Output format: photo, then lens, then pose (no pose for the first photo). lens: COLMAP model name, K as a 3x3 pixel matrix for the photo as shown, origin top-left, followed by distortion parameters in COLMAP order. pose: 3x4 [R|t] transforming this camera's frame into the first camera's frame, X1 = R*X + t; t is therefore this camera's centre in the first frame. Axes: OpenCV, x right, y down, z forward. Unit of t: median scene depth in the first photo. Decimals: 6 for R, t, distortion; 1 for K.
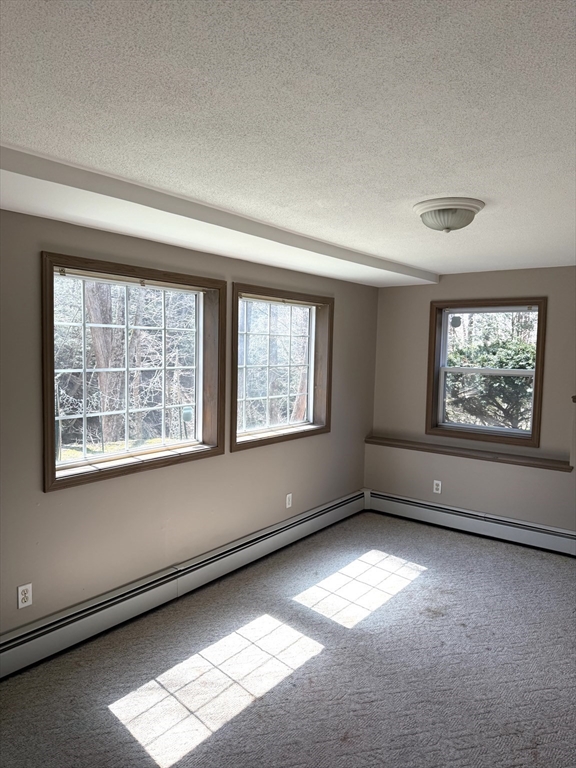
lens RADIAL K [[546.1, 0, 282.2], [0, 546.1, 383.1], [0, 0, 1]] dist [0.043090, -0.062308]
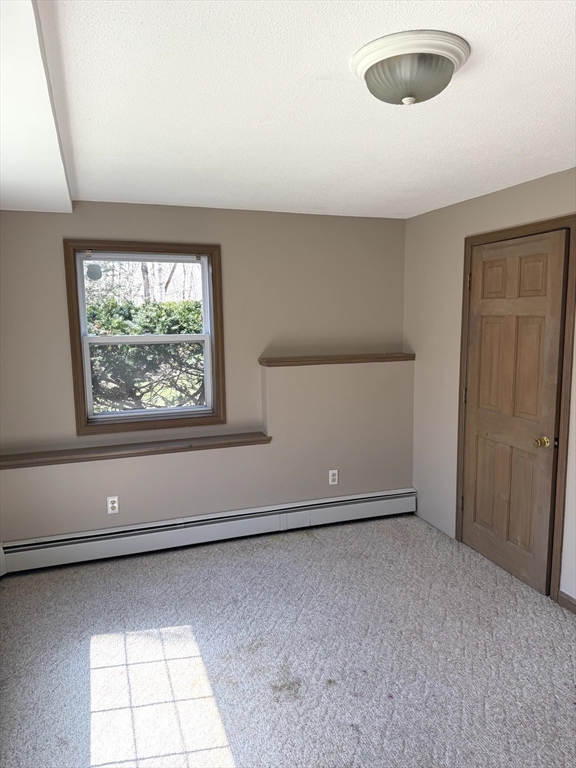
lens RADIAL K [[546.1, 0, 289.1], [0, 546.1, 385.2], [0, 0, 1]] dist [0.043090, -0.062308]
pose [[0.538922, -0.132302, 0.831901, -0.180799], [0.080238, 0.991161, 0.105650, -0.023873], [-0.838526, 0.009813, 0.544774, 0.450679]]
